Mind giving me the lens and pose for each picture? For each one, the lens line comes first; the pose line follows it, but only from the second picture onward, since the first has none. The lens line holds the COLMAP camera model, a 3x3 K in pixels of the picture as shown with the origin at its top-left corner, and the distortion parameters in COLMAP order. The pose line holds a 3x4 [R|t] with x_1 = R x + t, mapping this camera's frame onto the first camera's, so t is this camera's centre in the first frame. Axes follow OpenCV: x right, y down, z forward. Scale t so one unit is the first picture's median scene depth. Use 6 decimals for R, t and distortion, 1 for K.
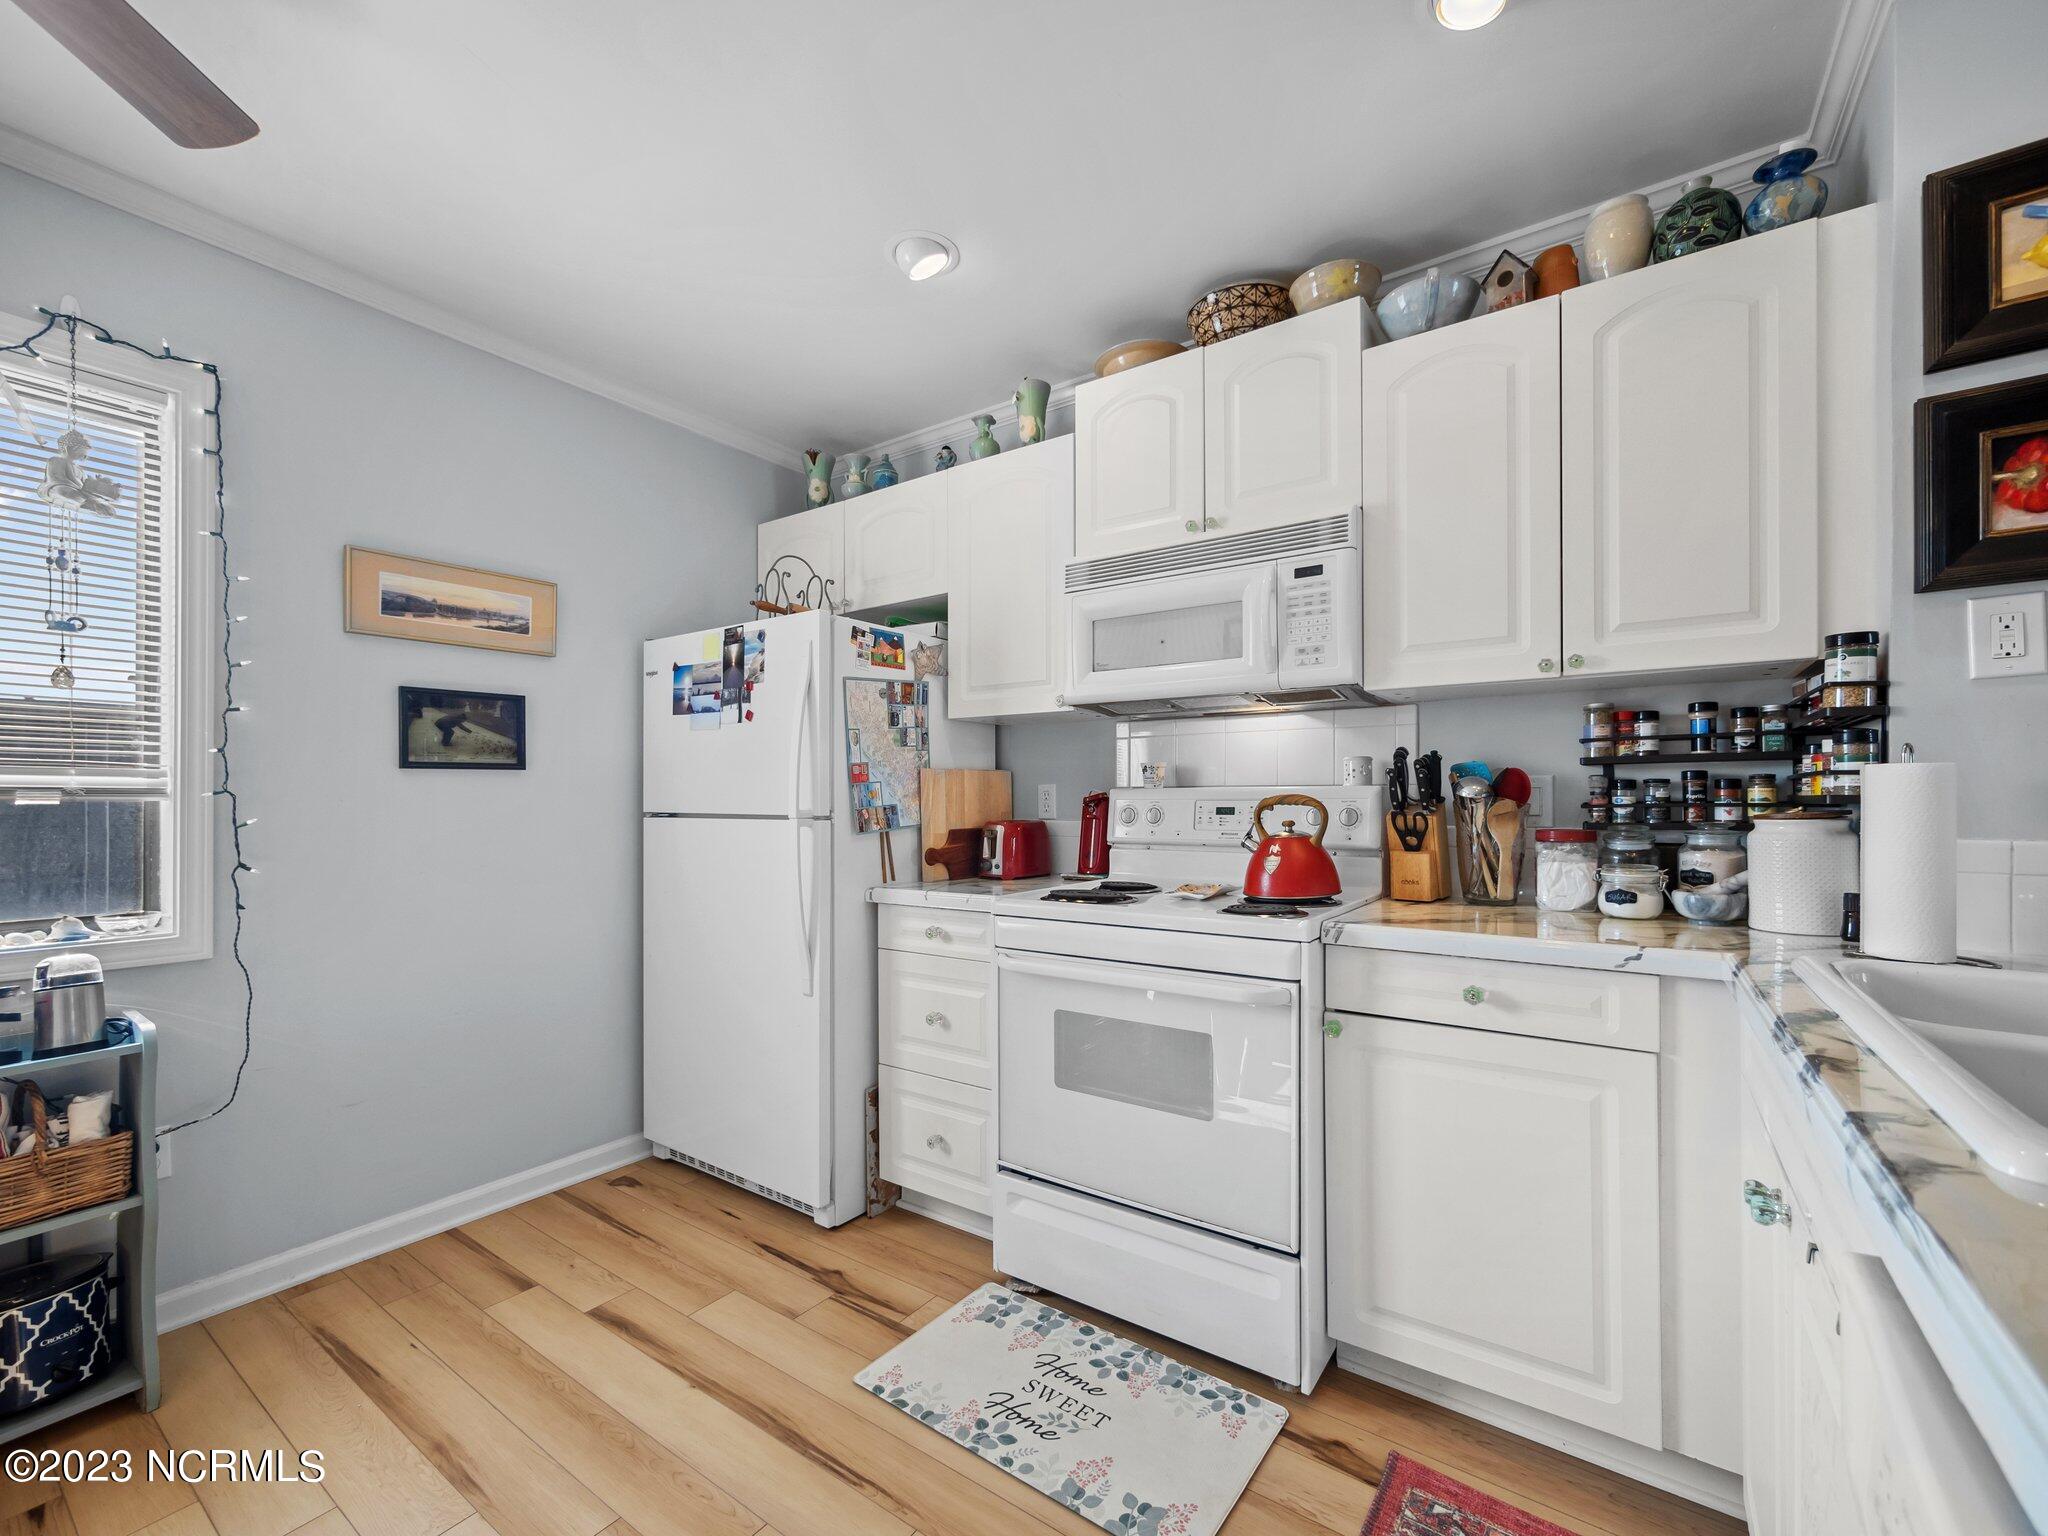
lens RADIAL K [[863.7, 0, 1023.2], [0, 863.7, 796.6], [0, 0, 1]] dist [-0.005133, 0.002397]
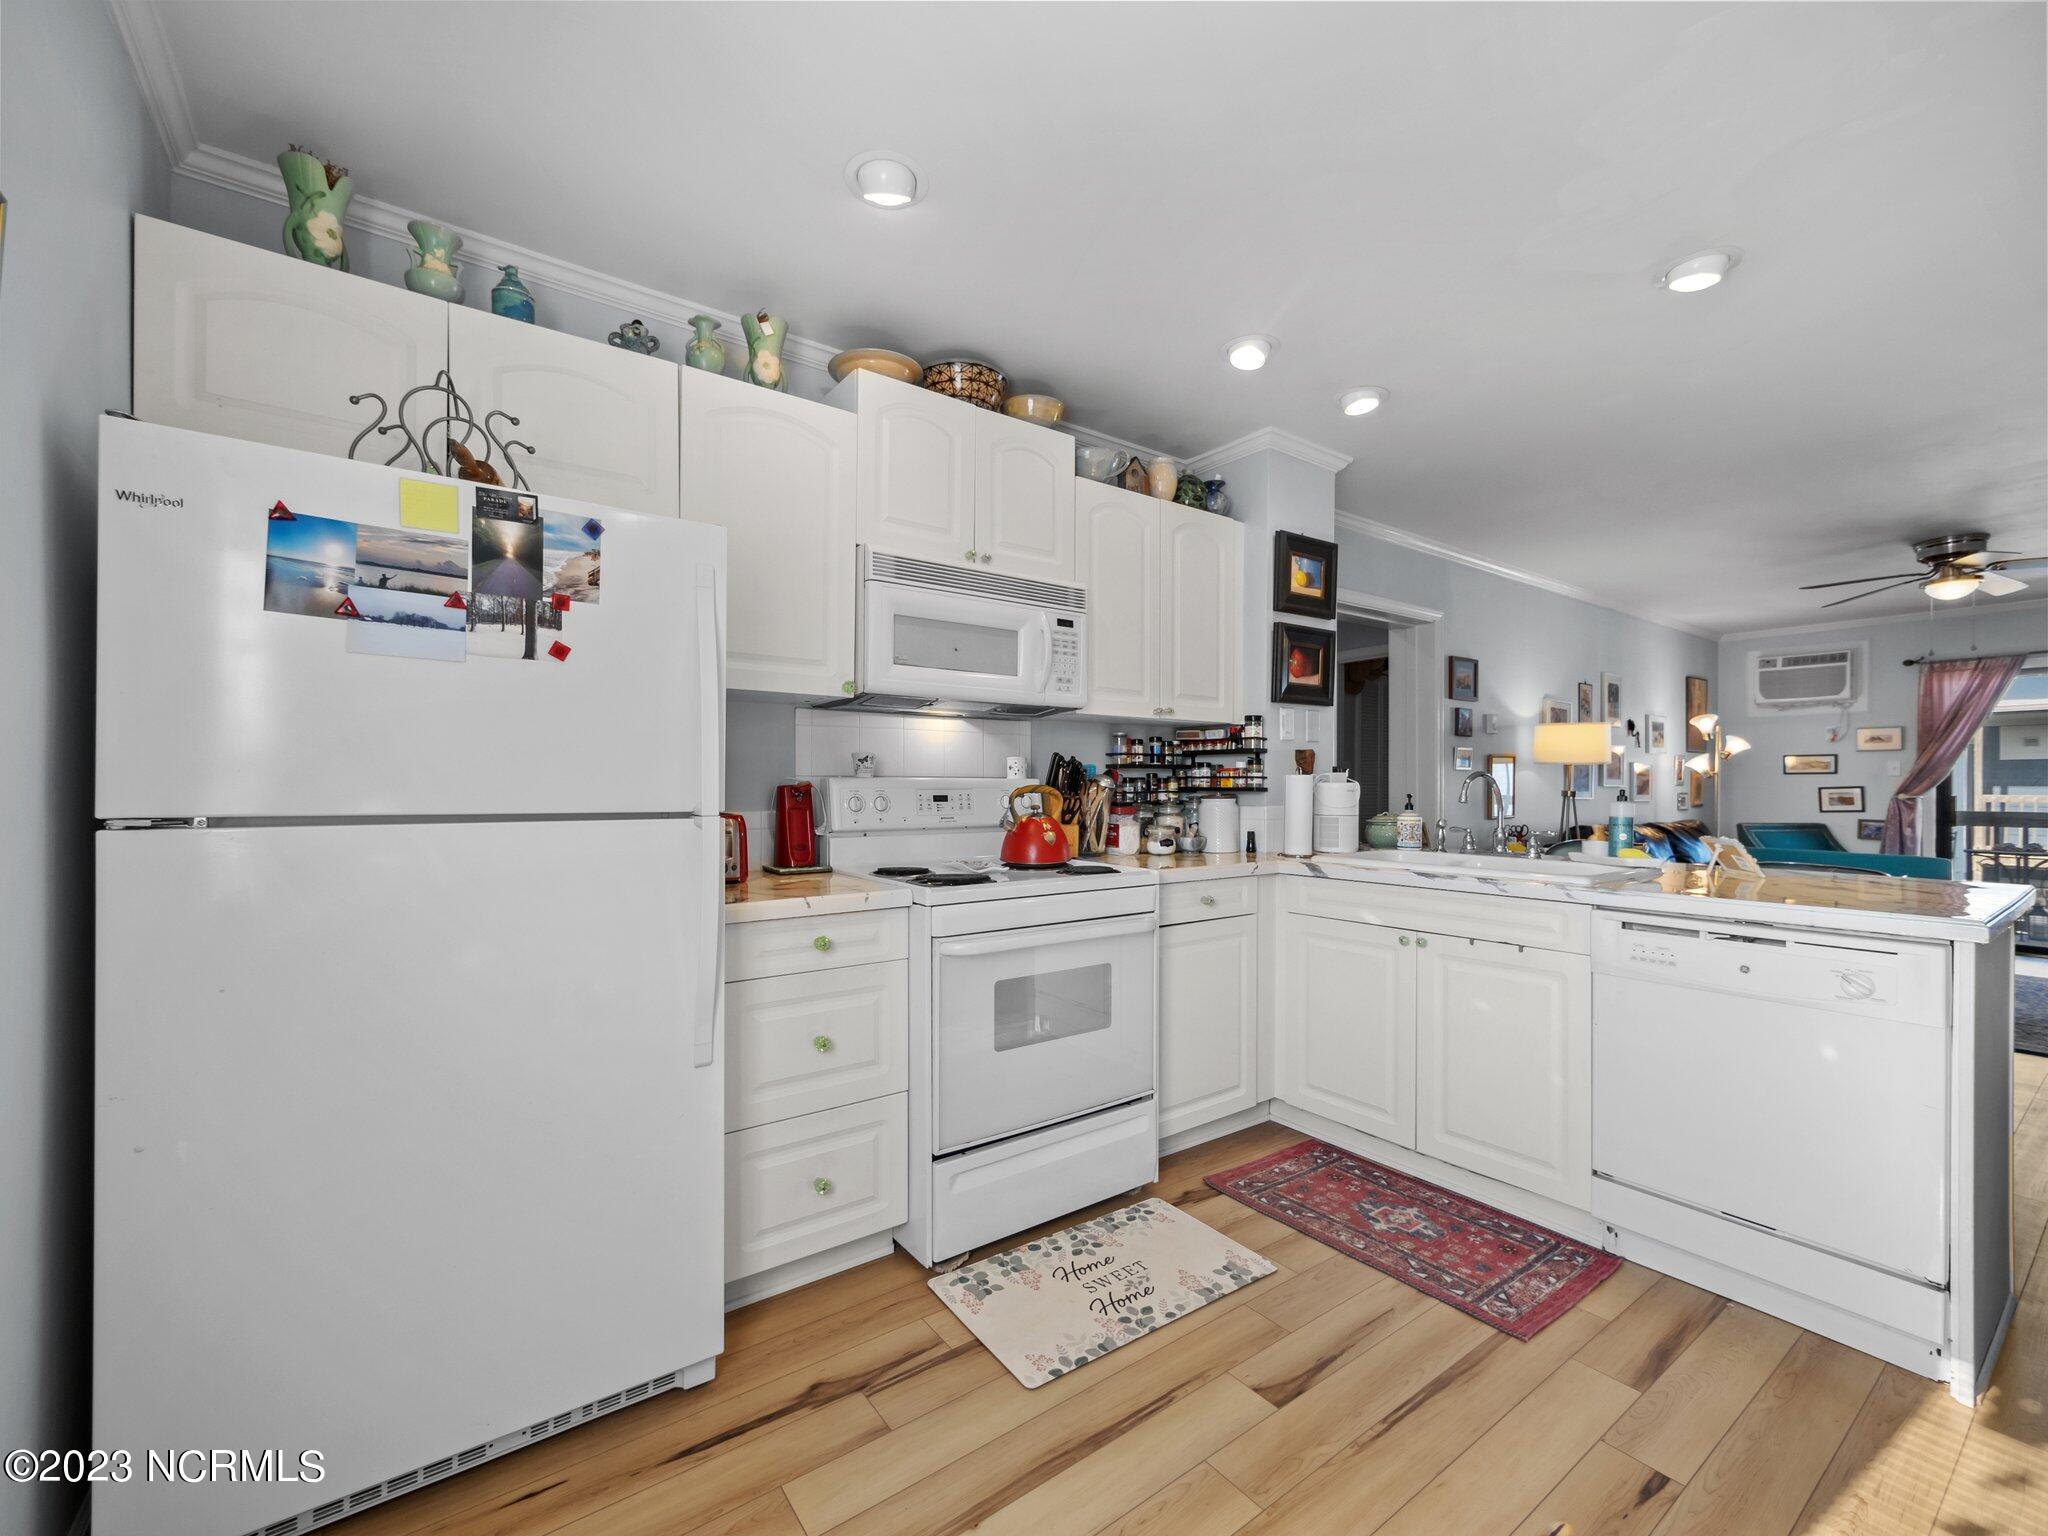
lens RADIAL K [[863.7, 0, 1026.0], [0, 863.7, 785.0], [0, 0, 1]] dist [-0.005133, 0.002397]
pose [[0.315223, 0.002695, 0.949014, -0.958343], [-0.007043, 0.999975, -0.000500, -0.001980], [-0.948991, -0.006527, 0.315234, 0.601855]]
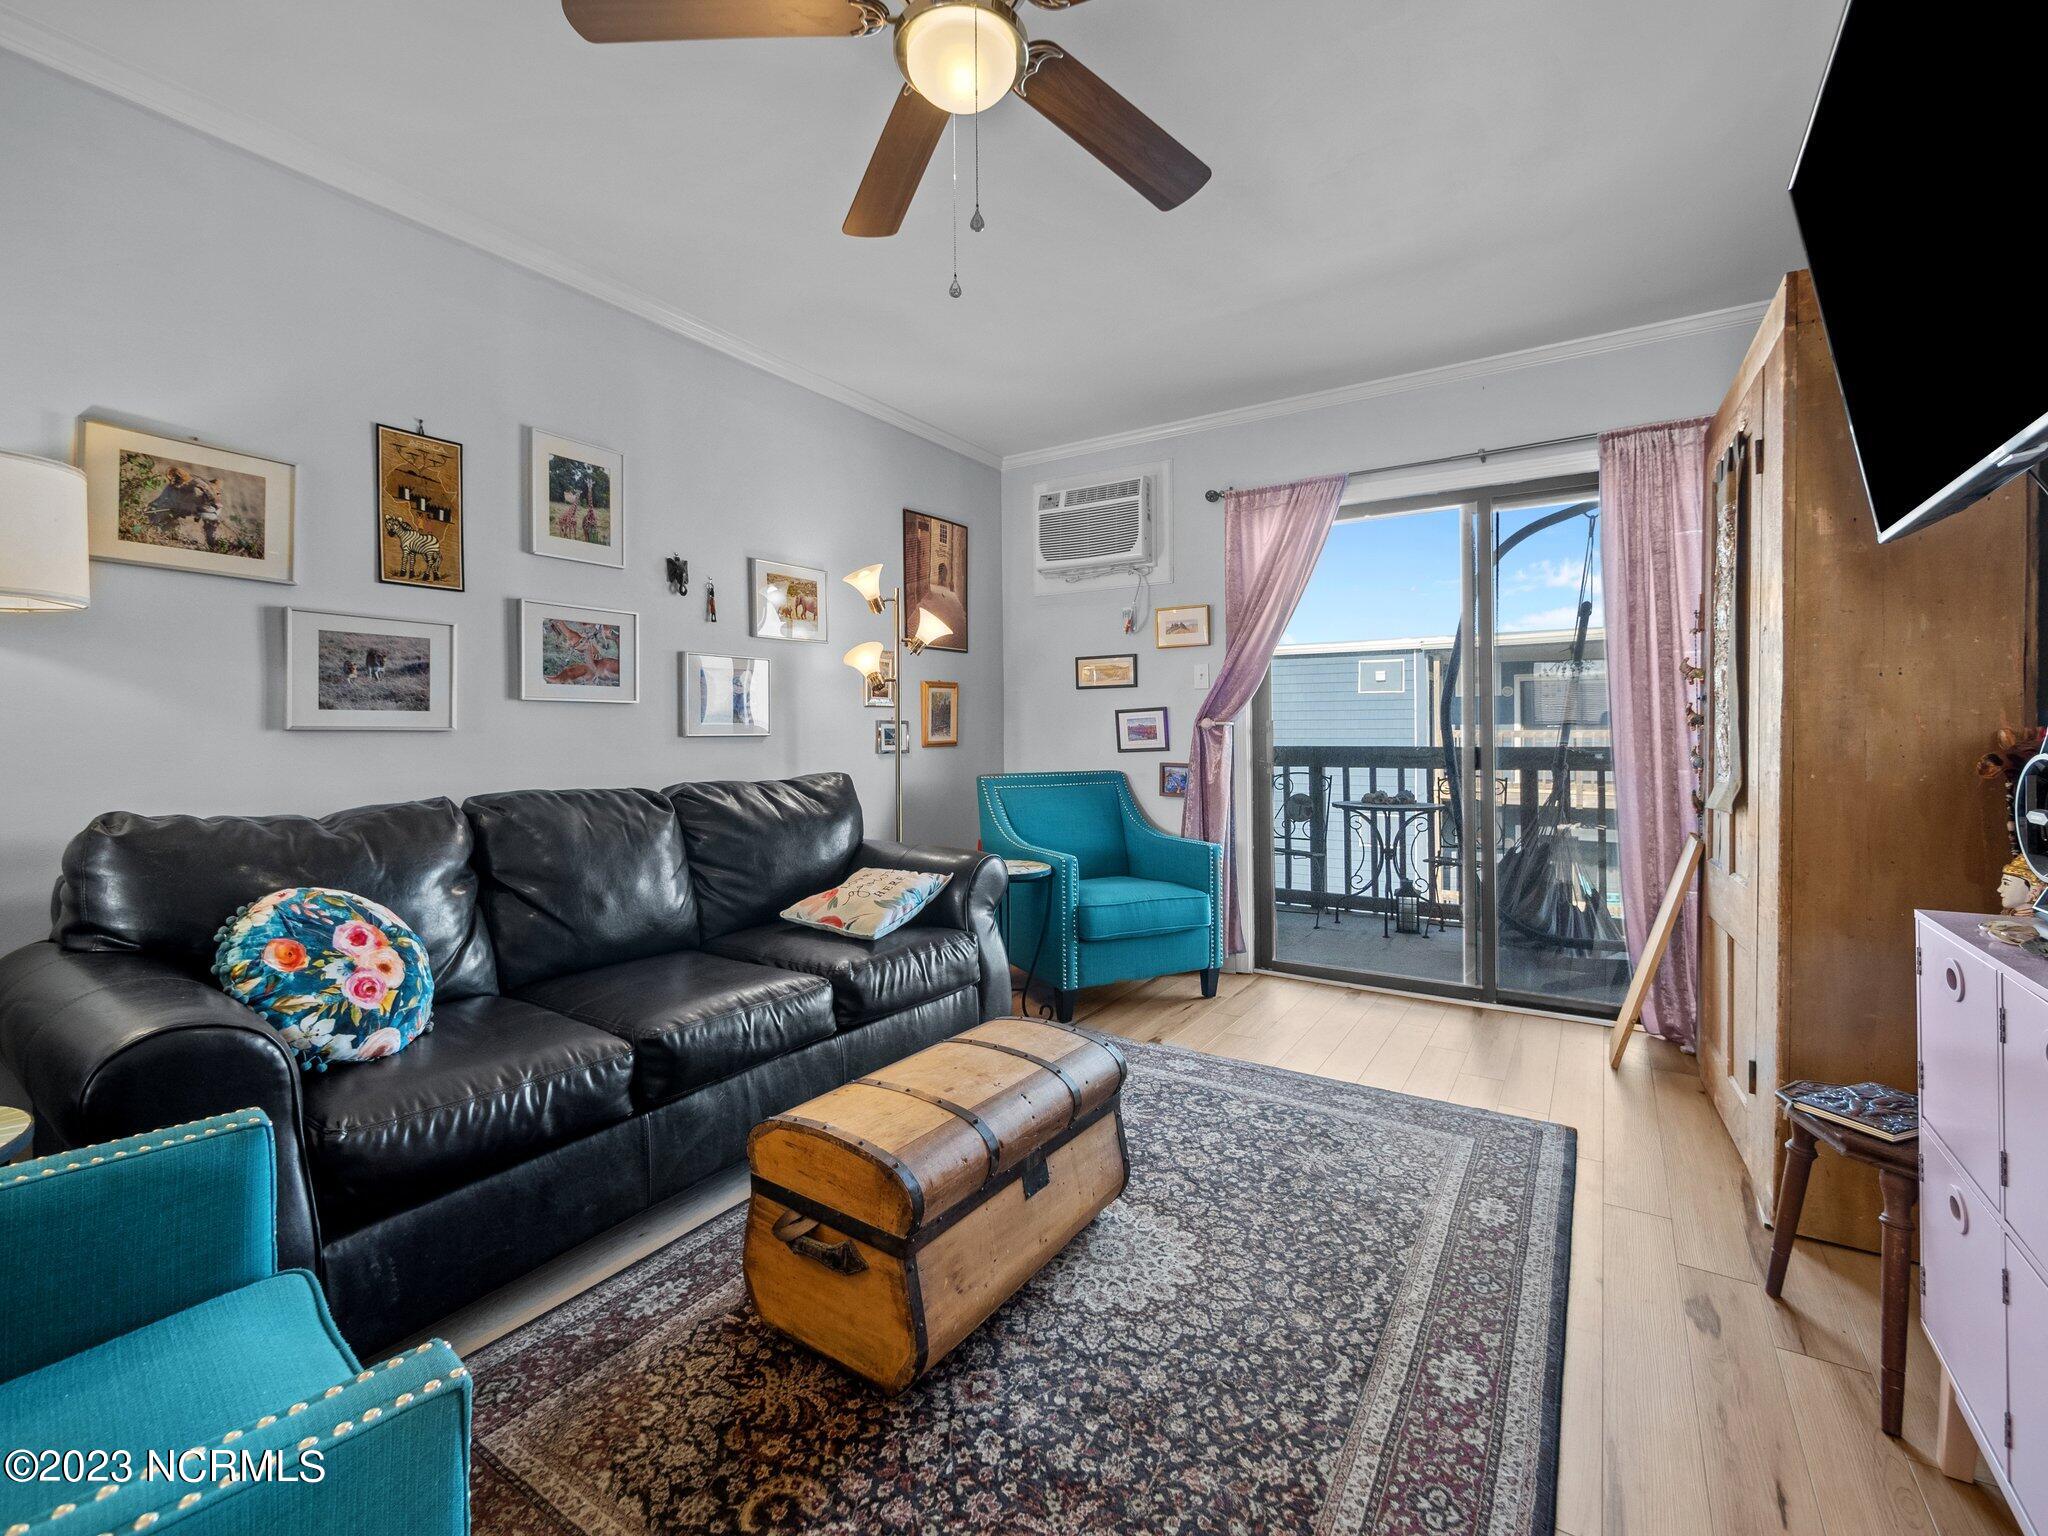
lens RADIAL K [[863.7, 0, 1041.9], [0, 863.7, 713.2], [0, 0, 1]] dist [-0.005133, 0.002397]
pose [[-0.047881, 0.017533, 0.998699, 1.518504], [0.000091, 0.999846, -0.017549, 0.030458], [-0.998853, -0.000750, -0.047875, -1.233449]]
